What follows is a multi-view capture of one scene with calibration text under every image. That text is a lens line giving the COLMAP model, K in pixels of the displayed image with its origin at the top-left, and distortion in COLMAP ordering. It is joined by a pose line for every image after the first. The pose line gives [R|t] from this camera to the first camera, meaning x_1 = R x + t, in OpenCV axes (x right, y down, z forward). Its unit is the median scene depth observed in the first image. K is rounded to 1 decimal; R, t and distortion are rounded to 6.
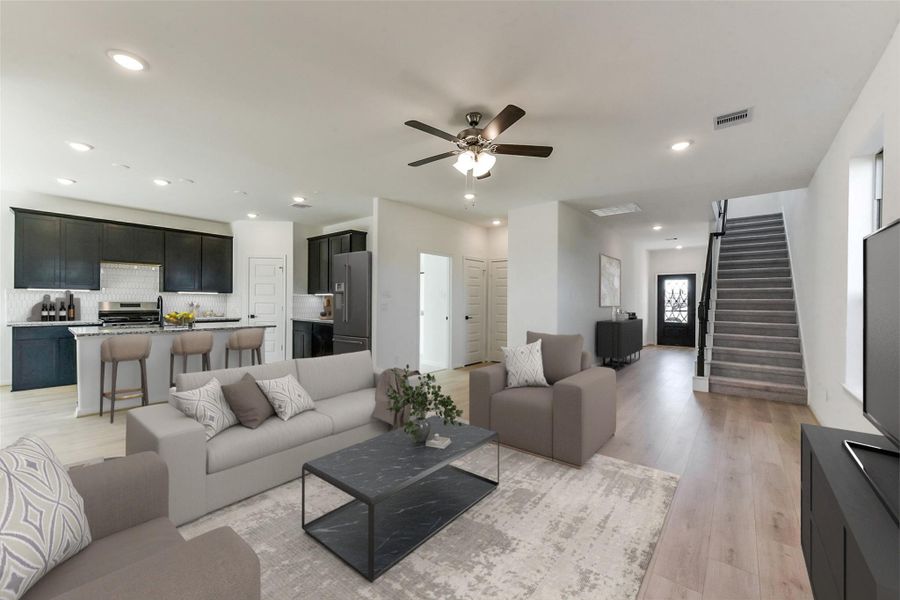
lens RADIAL K [[350.6, 0, 452.9], [0, 350.6, 300.2], [0, 0, 1]] dist [0.001459, -0.000779]
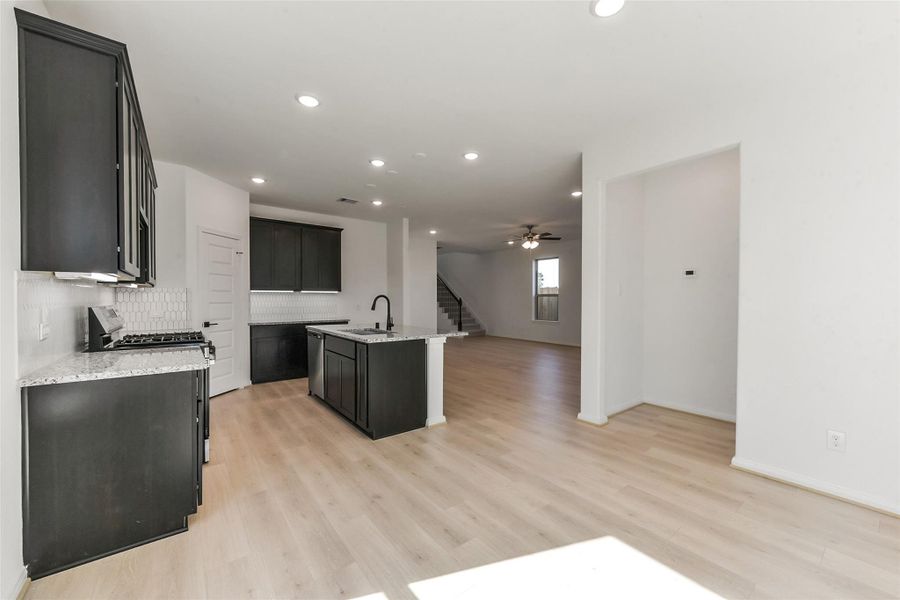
lens RADIAL K [[350.6, 0, 453.4], [0, 350.6, 299.3], [0, 0, 1]] dist [0.001459, -0.000779]
pose [[0.223151, -0.012603, 0.974703, -1.203241], [-0.000343, 0.999915, 0.013008, -0.009794], [-0.974784, -0.003237, 0.223127, 0.463327]]
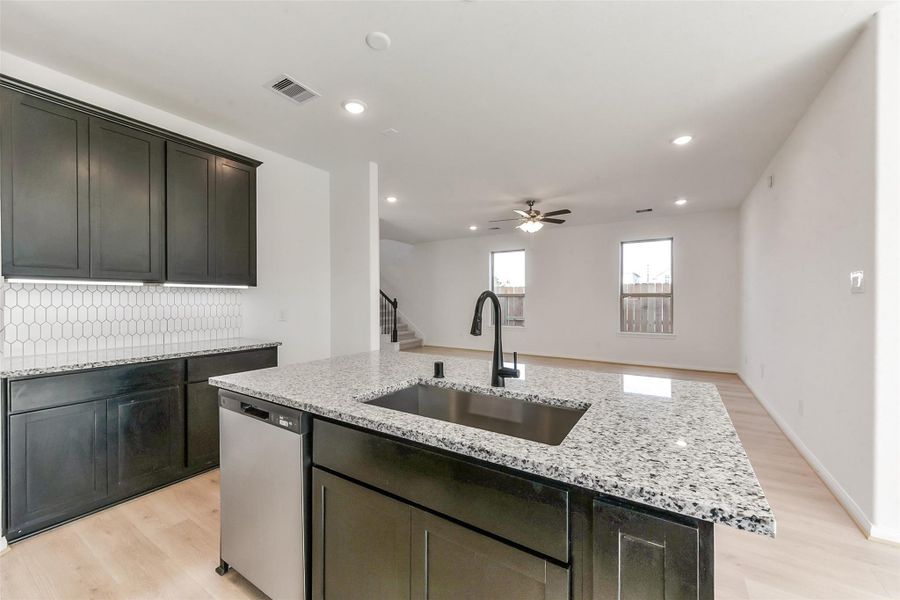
lens RADIAL K [[350.6, 0, 447.8], [0, 350.6, 300.0], [0, 0, 1]] dist [0.001459, -0.000779]
pose [[-0.116981, -0.012951, 0.993050, -0.834664], [-0.004237, 0.999912, 0.012542, -0.006051], [-0.993125, -0.002740, -0.117025, 0.784217]]
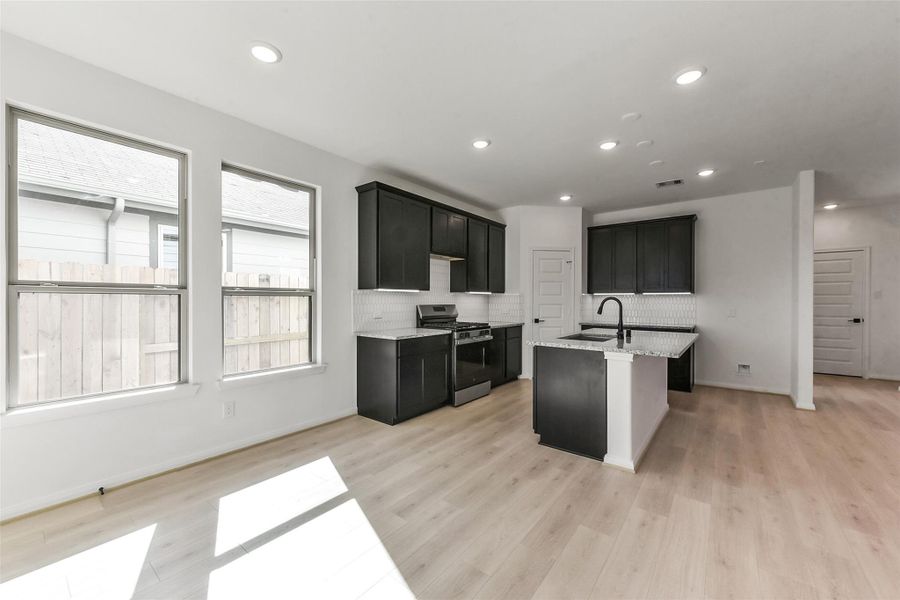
lens RADIAL K [[350.6, 0, 446.7], [0, 350.6, 302.5], [0, 0, 1]] dist [0.001459, -0.000779]
pose [[0.999898, -0.006713, 0.012601, -0.875818], [0.006572, 0.999916, 0.011184, -0.009104], [-0.012675, -0.011100, 0.999858, 0.187914]]
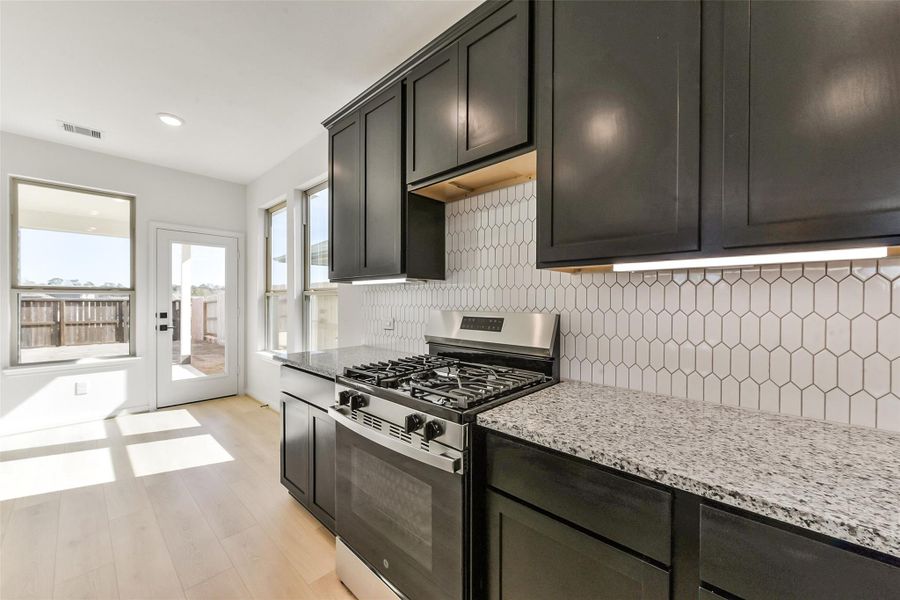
lens RADIAL K [[350.6, 0, 445.6], [0, 350.6, 302.1], [0, 0, 1]] dist [0.001459, -0.000779]
pose [[-0.072007, -0.005027, -0.997391, -0.598813], [-0.001945, 0.999986, -0.004899, -0.002307], [0.997402, 0.001587, -0.072016, 0.949137]]
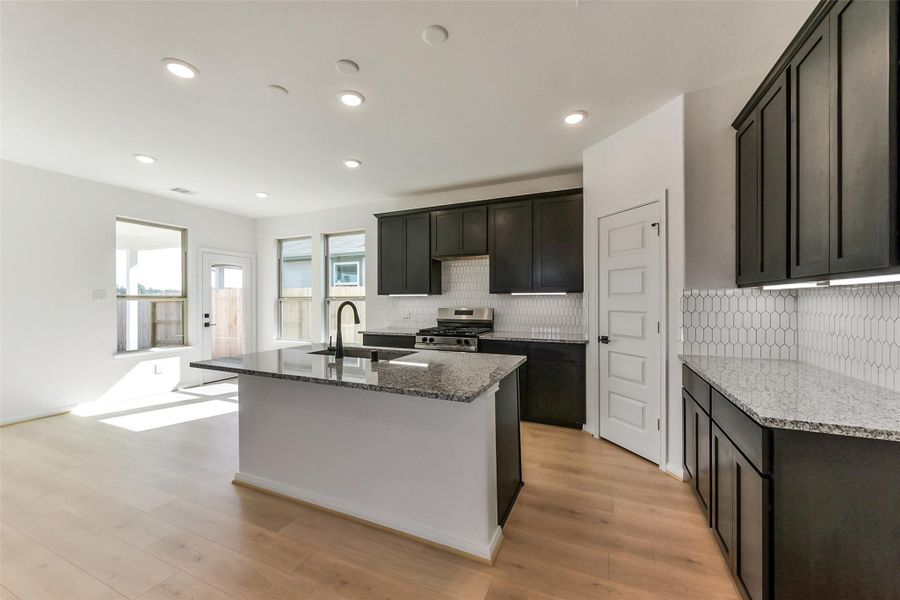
lens RADIAL K [[350.6, 0, 450.9], [0, 350.6, 302.1], [0, 0, 1]] dist [0.001459, -0.000779]
pose [[0.265812, -0.008335, -0.963989, -0.184845], [0.007403, 0.999951, -0.006605, -0.003861], [0.963996, -0.005381, 0.265861, 0.739156]]
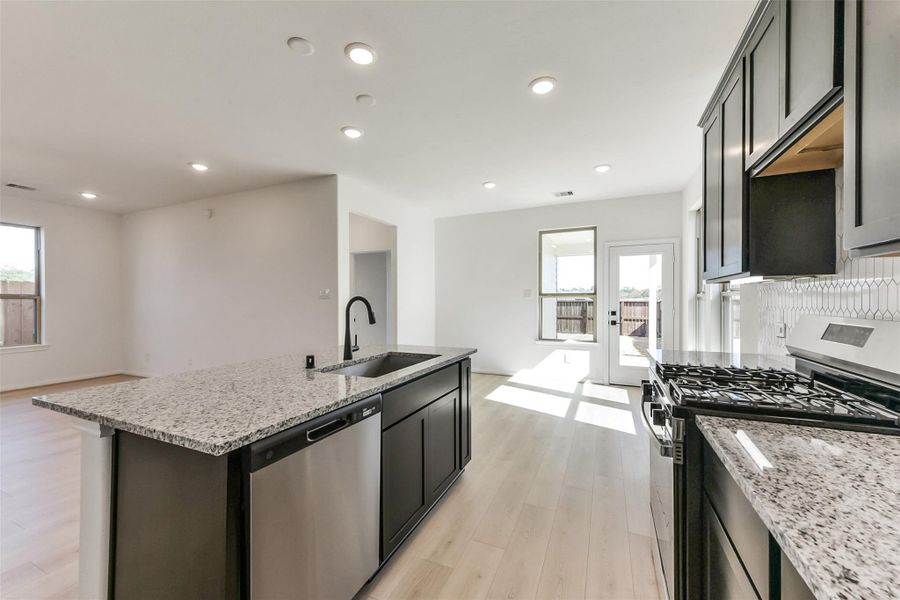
lens RADIAL K [[350.6, 0, 441.9], [0, 350.6, 302.1], [0, 0, 1]] dist [0.001459, -0.000779]
pose [[-0.969892, -0.006629, -0.243444, -0.605761], [-0.006555, 0.999978, -0.001114, -0.003350], [0.243446, 0.000515, -0.969914, 1.097162]]
